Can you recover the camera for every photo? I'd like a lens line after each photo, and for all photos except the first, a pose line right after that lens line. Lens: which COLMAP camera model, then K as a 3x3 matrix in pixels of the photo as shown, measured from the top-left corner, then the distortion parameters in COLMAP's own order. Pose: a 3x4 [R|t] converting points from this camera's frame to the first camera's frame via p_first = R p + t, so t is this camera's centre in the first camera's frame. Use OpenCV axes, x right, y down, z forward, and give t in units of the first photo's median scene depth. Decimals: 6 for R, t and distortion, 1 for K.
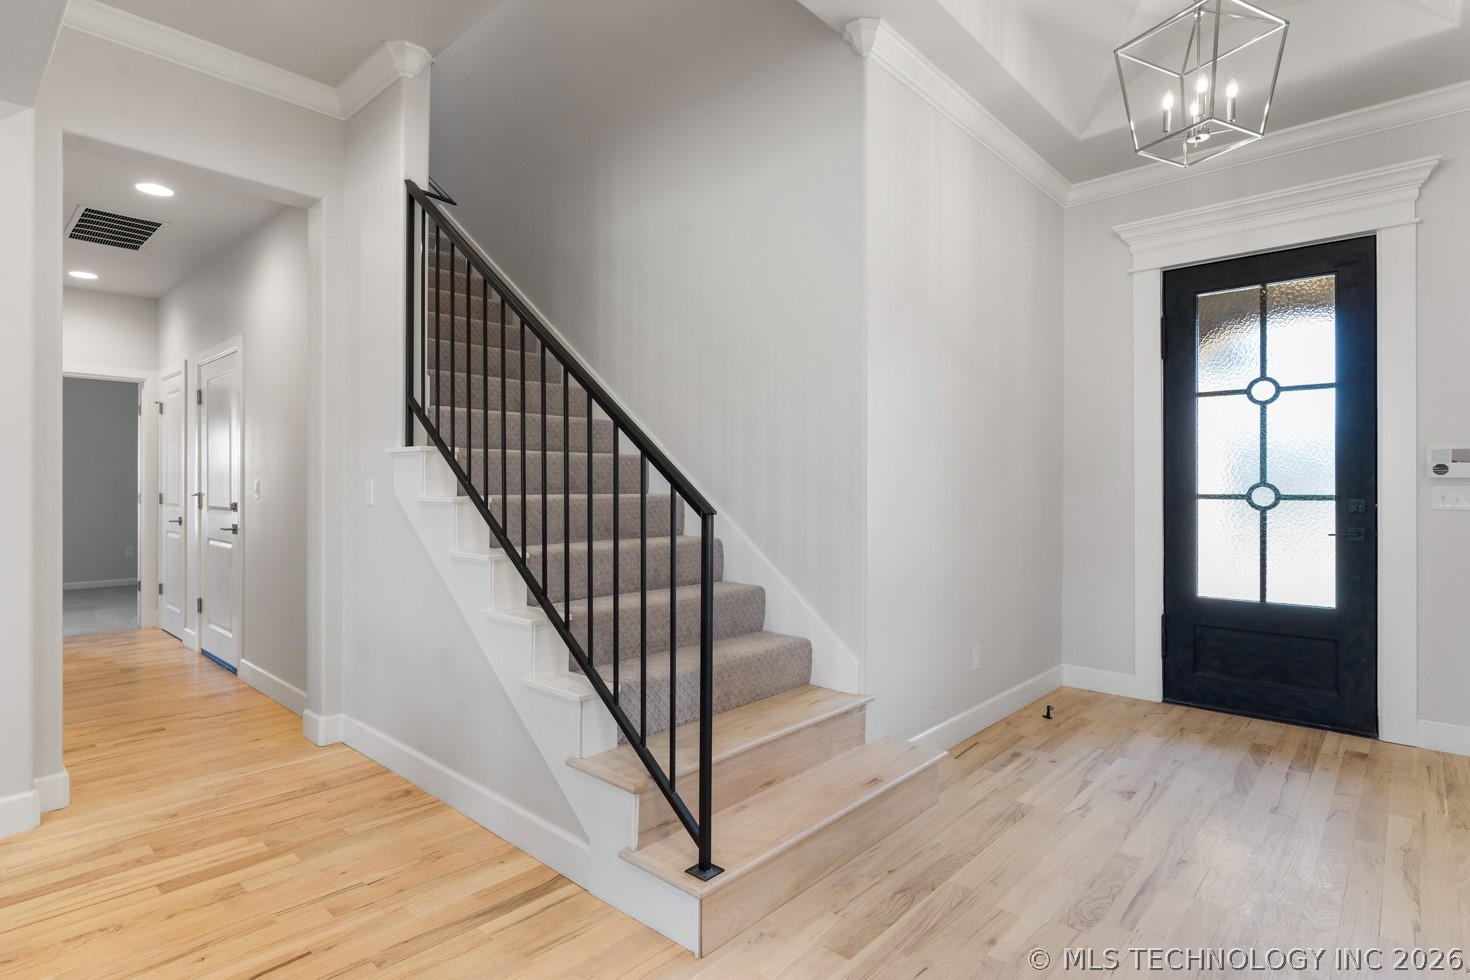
lens RADIAL K [[748.4, 0, 735.0], [0, 748.4, 490.0], [0, 0, 1]] dist [0.001062, -0.000027]
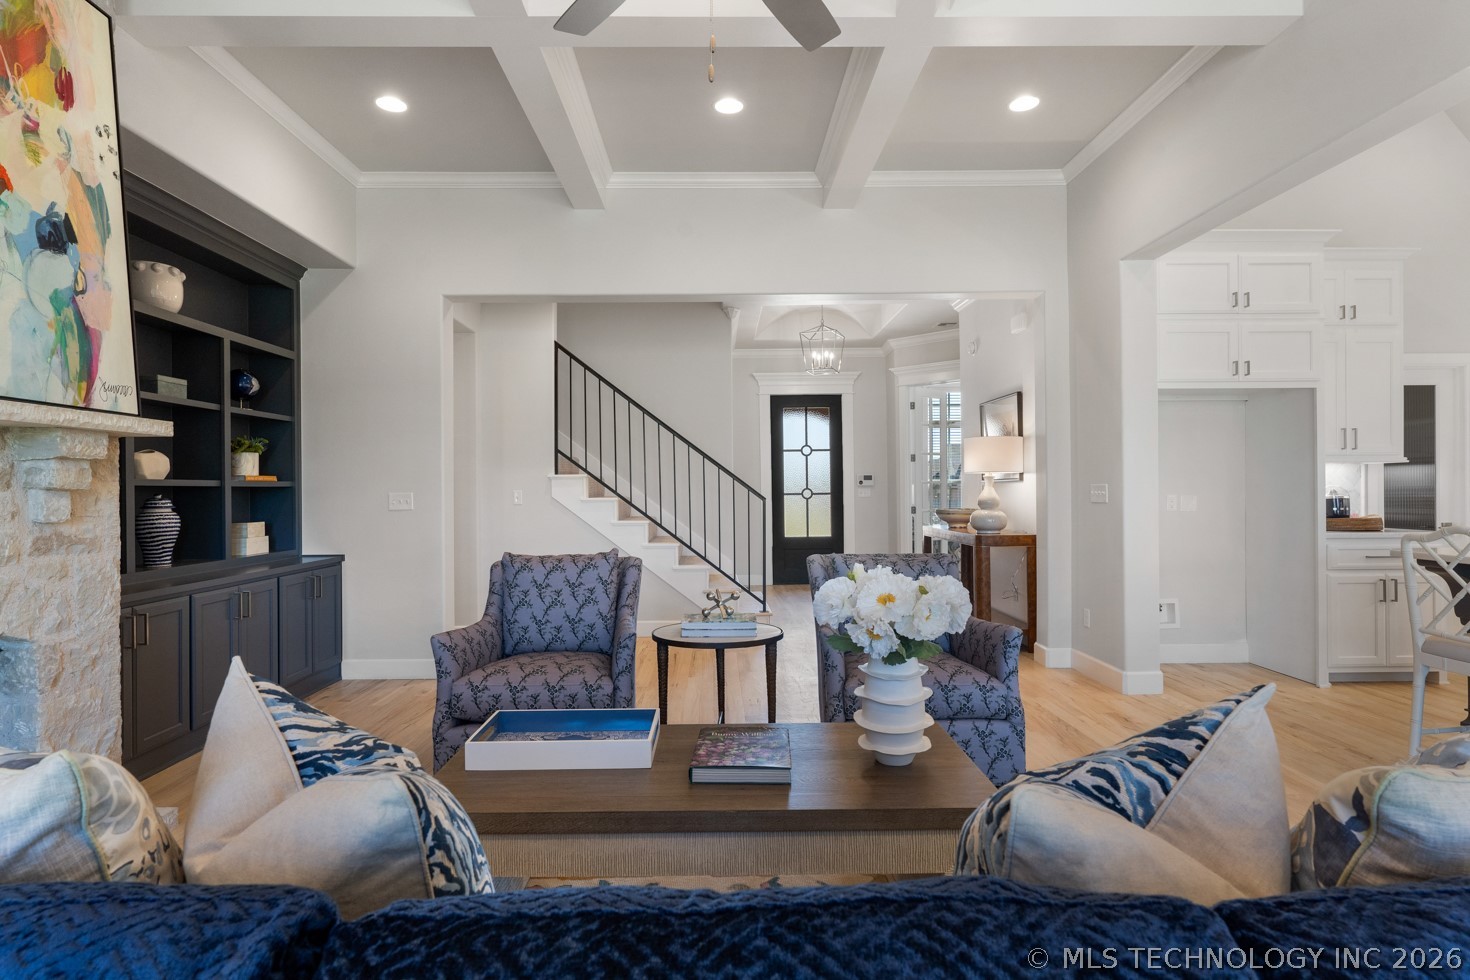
lens RADIAL K [[762.8, 0, 726.8], [0, 762.8, 486.6], [0, 0, 1]] dist [-0.001282, 0.000541]
pose [[0.727262, -0.005089, 0.686341, -1.515835], [0.014697, 0.999859, -0.008160, 0.001500], [-0.686202, 0.016022, 0.727234, -0.797462]]
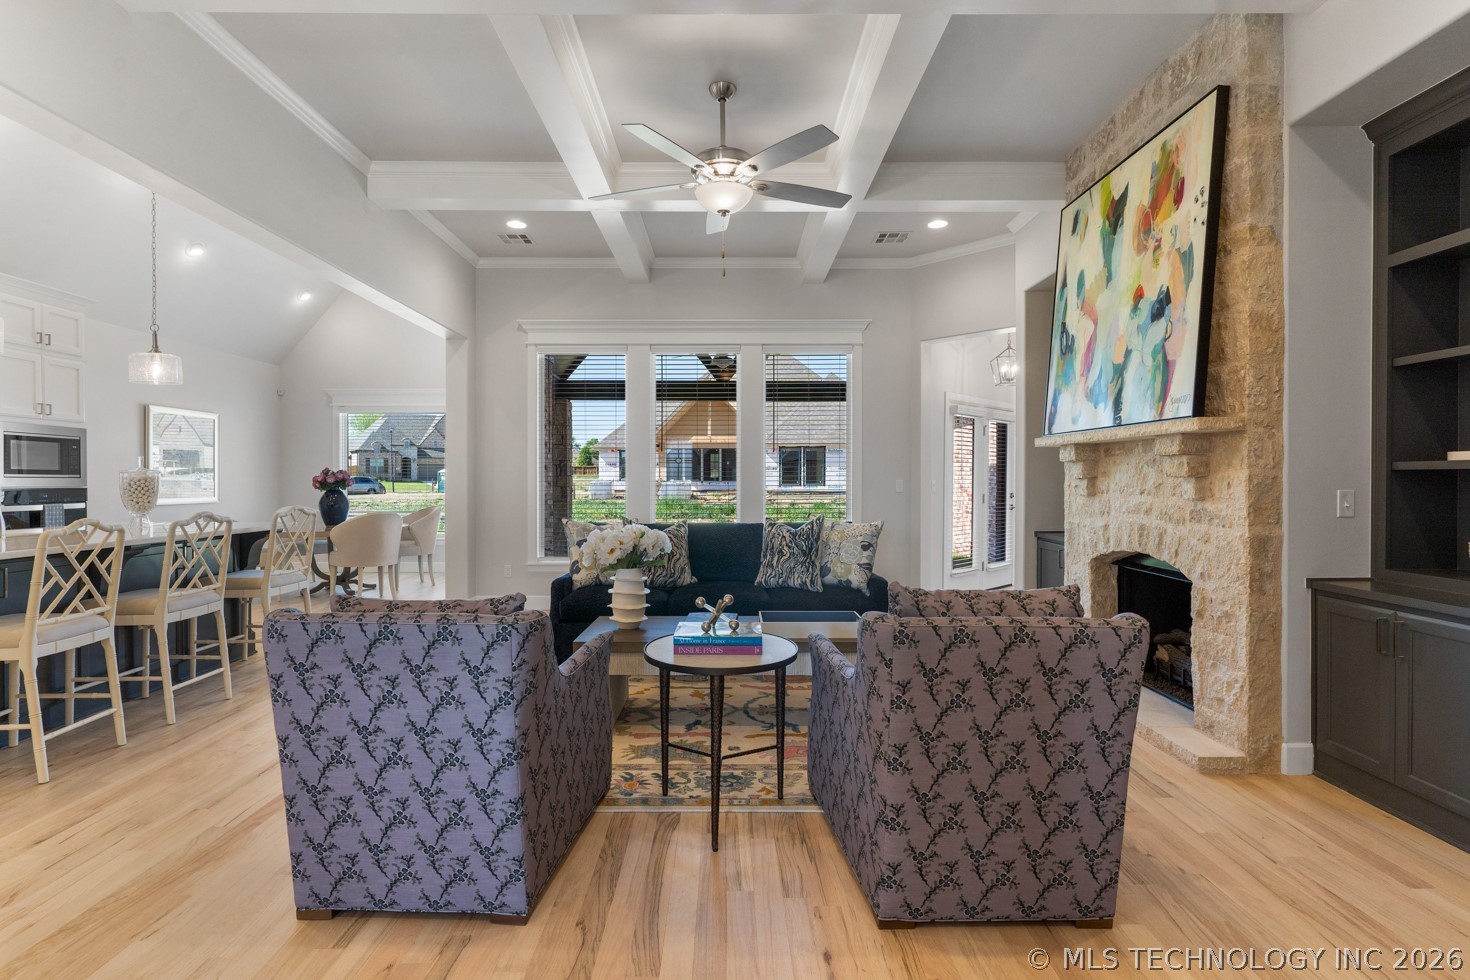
lens RADIAL K [[714.2, 0, 730.6], [0, 714.2, 485.5], [0, 0, 1]] dist [-0.002004, 0.000780]
pose [[-0.737720, 0.004798, -0.675090, -0.245996], [-0.004875, 0.999911, 0.012434, -0.009062], [0.675089, 0.012464, -0.737631, 0.608564]]
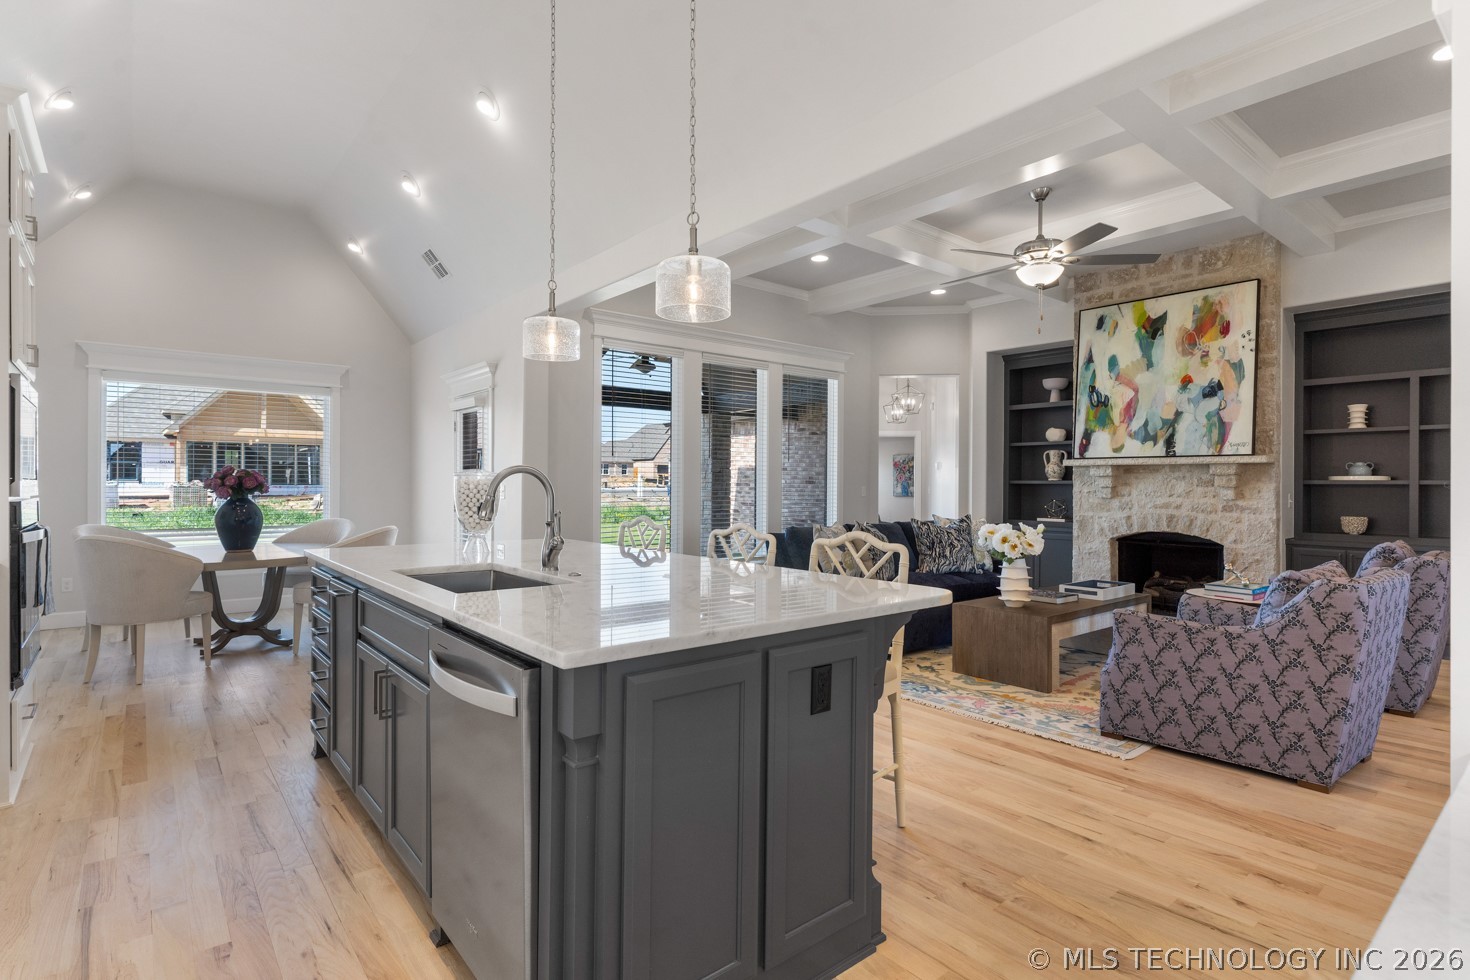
lens RADIAL K [[723.6, 0, 729.0], [0, 723.6, 485.5], [0, 0, 1]] dist [0.001815, -0.000380]
pose [[-0.148317, 0.000149, -0.988940, 0.660875], [-0.011837, 0.999928, 0.001926, -0.003996], [0.988869, 0.011992, -0.148305, -0.761333]]
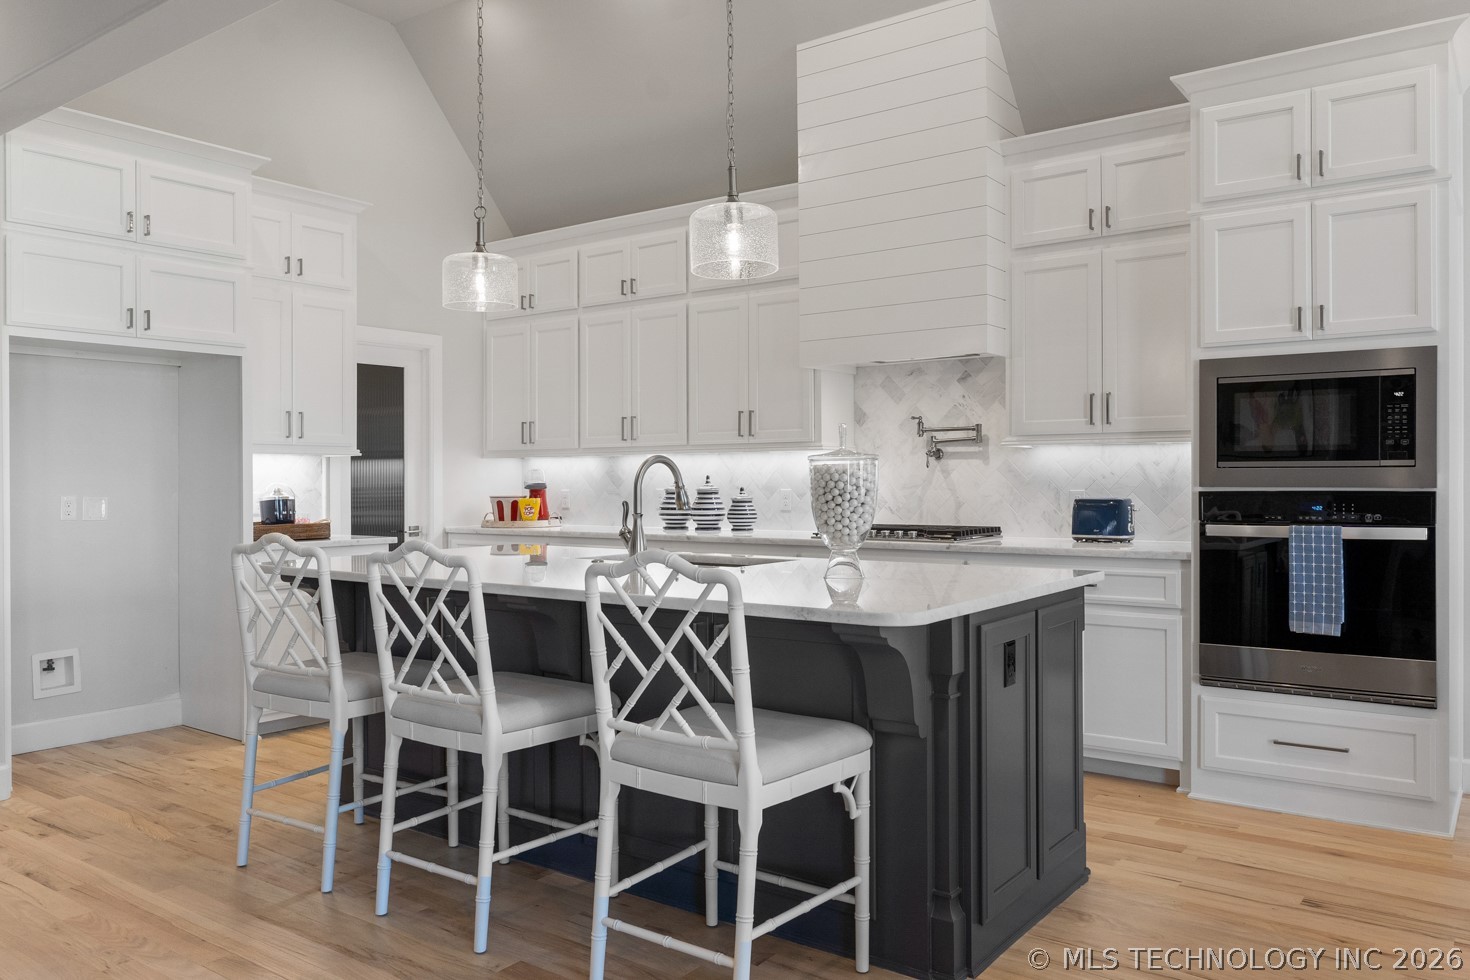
lens RADIAL K [[1102.5, 0, 728.8], [0, 1102.5, 483.8], [0, 0, 1]] dist [-0.006249, -0.004145]
pose [[-0.092318, -0.004263, 0.995720, -1.374791], [0.012476, 0.999907, 0.005438, 0.005073], [-0.995651, 0.012924, -0.092257, -1.080034]]
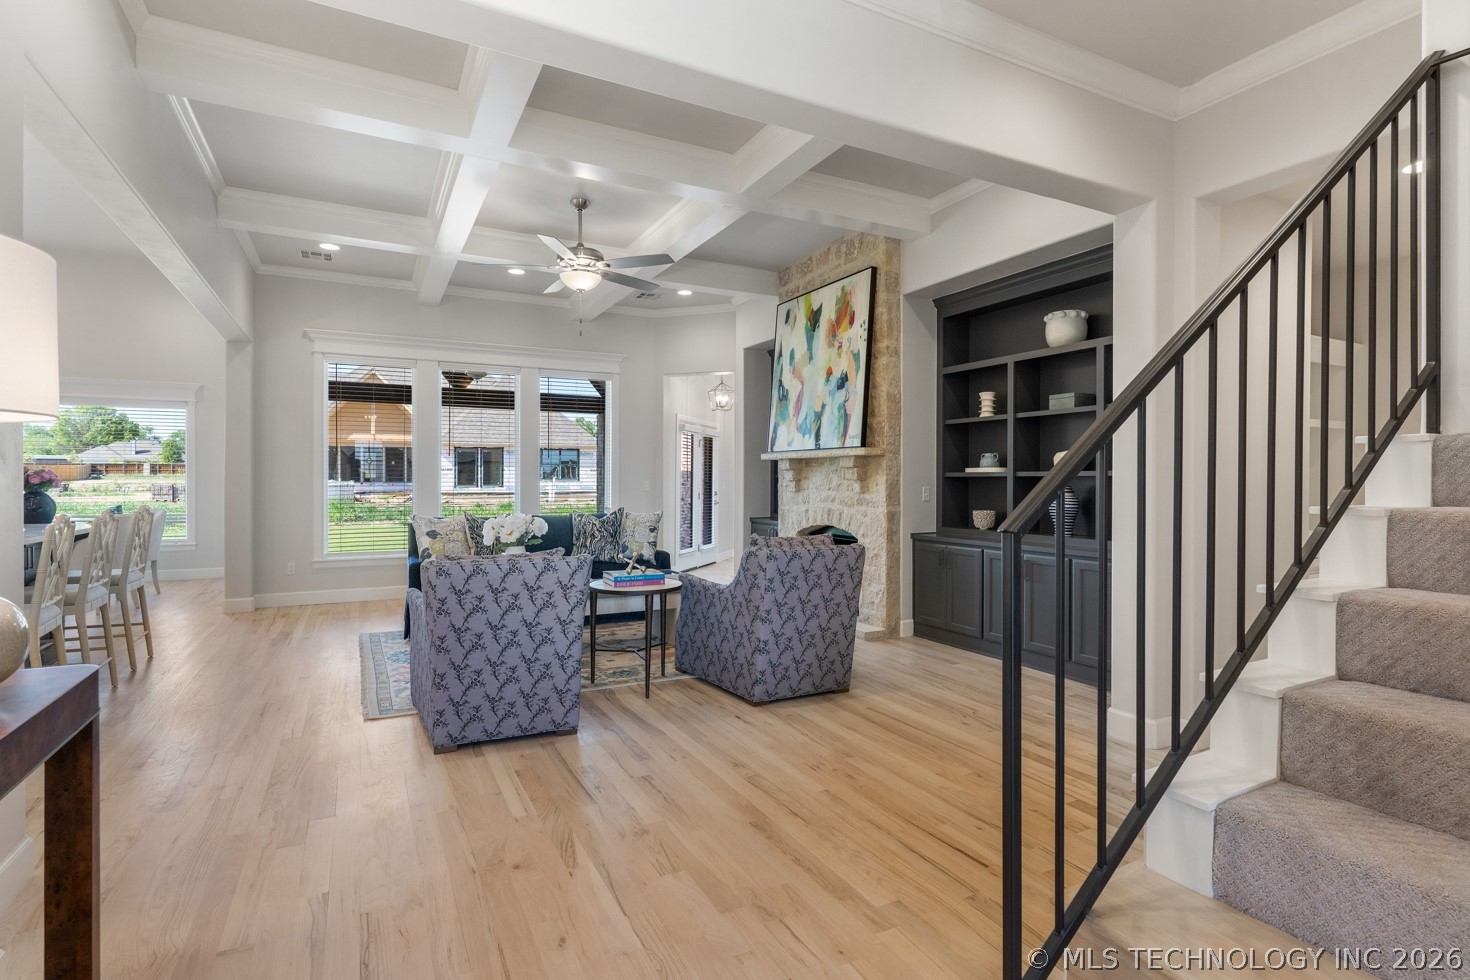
lens RADIAL K [[721.3, 0, 728.5], [0, 721.3, 486.1], [0, 0, 1]] dist [-0.002223, 0.000286]
pose [[-0.351468, 0.004776, -0.936188, 0.437250], [-0.008104, 0.999934, 0.008144, -0.008628], [0.936165, 0.010449, -0.351406, 0.637446]]
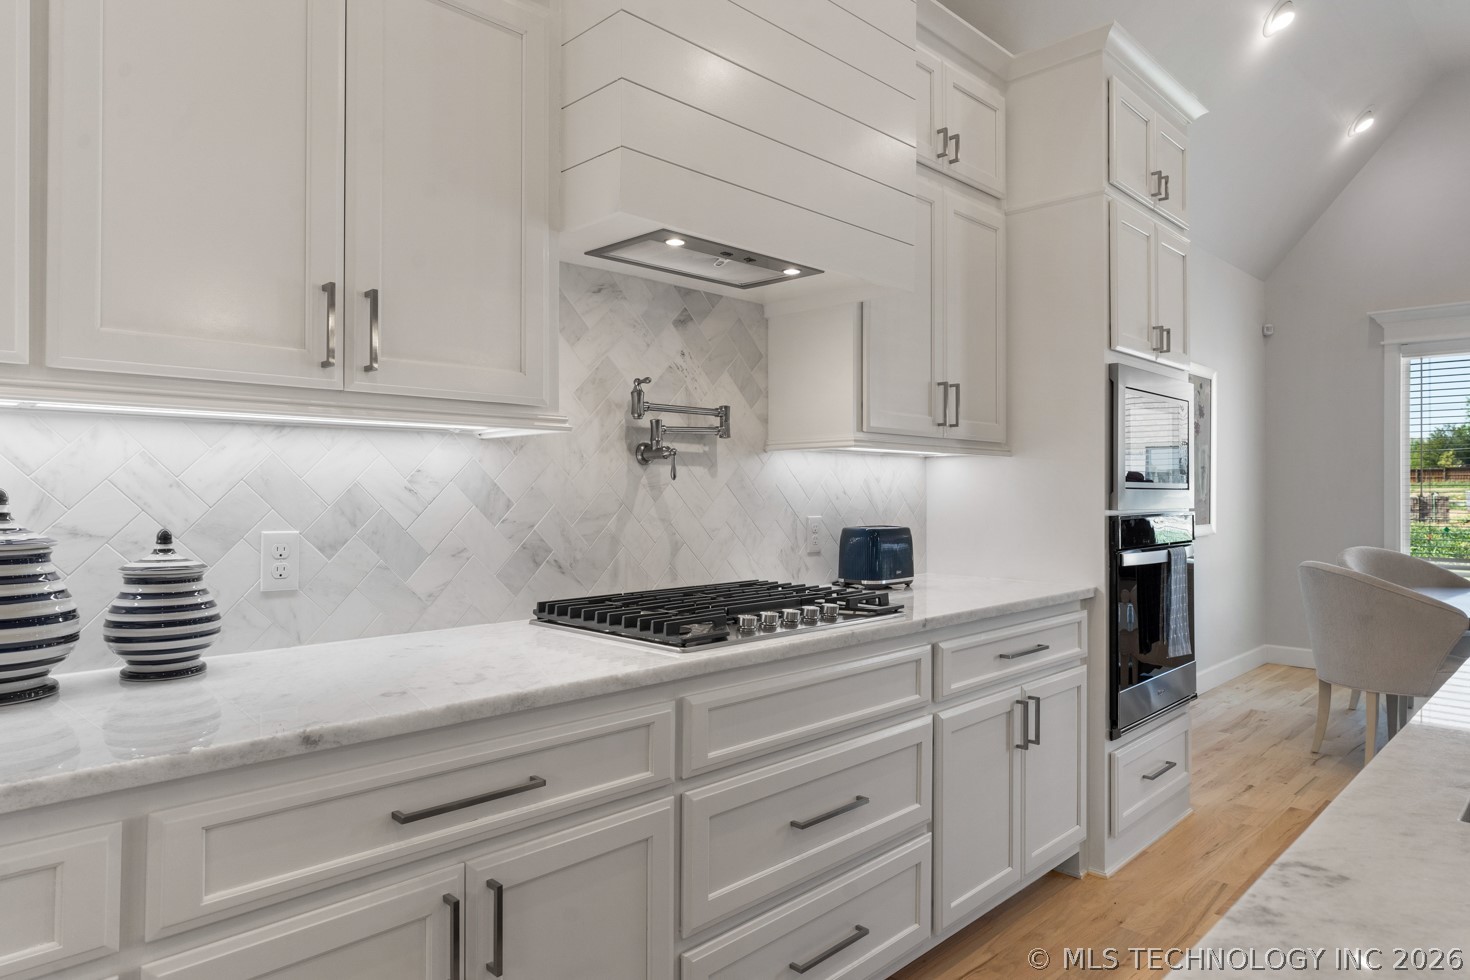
lens RADIAL K [[909.2, 0, 735.0], [0, 909.2, 490.0], [0, 0, 1]] dist [0.000195, -0.000614]
pose [[-0.999261, -0.004849, 0.038130, 0.255201], [-0.004466, 0.999939, 0.010104, -0.006276], [-0.038177, 0.009927, -0.999222, -0.804643]]
